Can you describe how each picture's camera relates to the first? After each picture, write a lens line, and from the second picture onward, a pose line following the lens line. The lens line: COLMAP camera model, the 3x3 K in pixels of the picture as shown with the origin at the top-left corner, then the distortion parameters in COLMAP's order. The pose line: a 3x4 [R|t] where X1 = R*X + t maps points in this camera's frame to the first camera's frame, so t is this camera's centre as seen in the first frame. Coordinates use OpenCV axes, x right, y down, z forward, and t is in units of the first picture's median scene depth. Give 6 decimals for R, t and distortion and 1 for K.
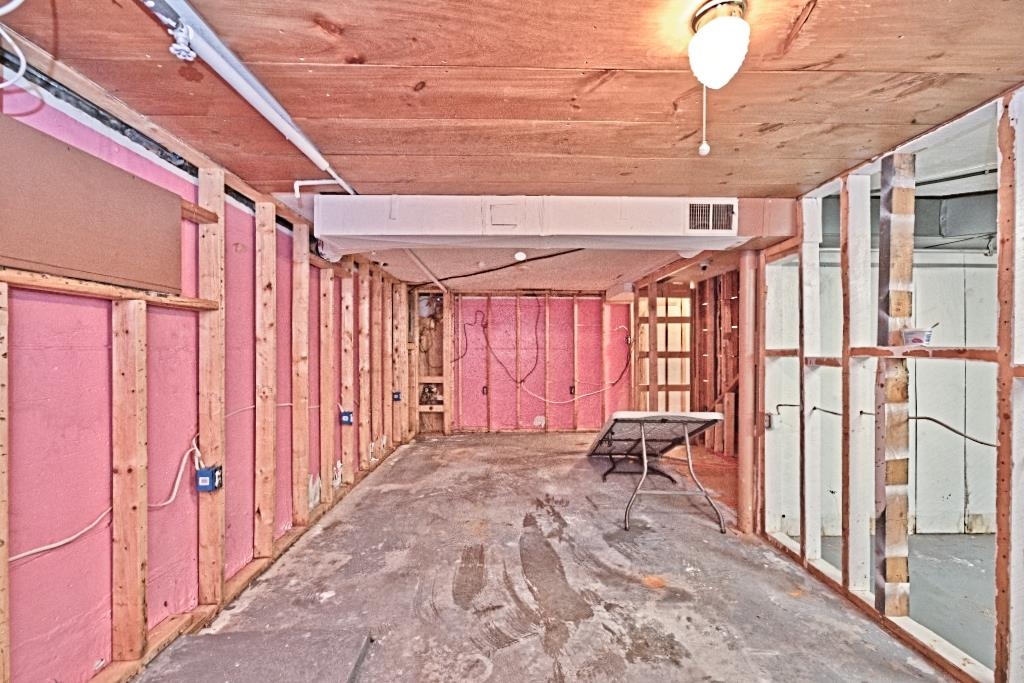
lens RADIAL K [[431.9, 0, 510.9], [0, 431.9, 354.2], [0, 0, 1]] dist [-0.001866, -0.000105]
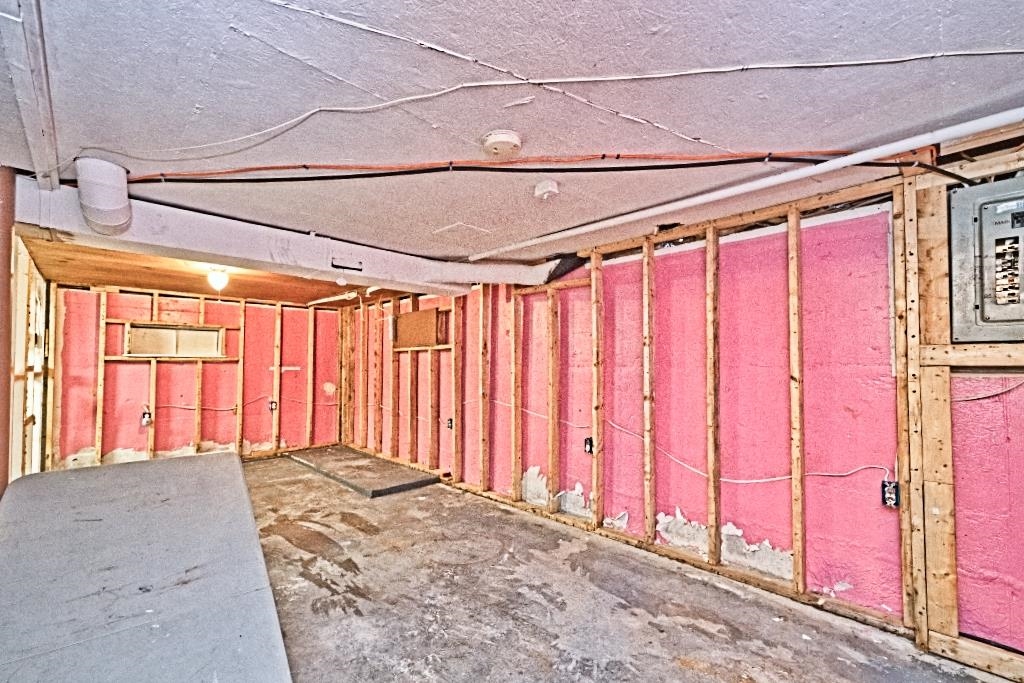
lens RADIAL K [[431.9, 0, 510.9], [0, 431.9, 354.2], [0, 0, 1]] dist [-0.001866, -0.000105]
pose [[-0.736828, -0.020233, -0.675777, 0.410259], [-0.006516, 0.999718, -0.022828, -0.016162], [0.676049, -0.012417, -0.736752, 1.931054]]
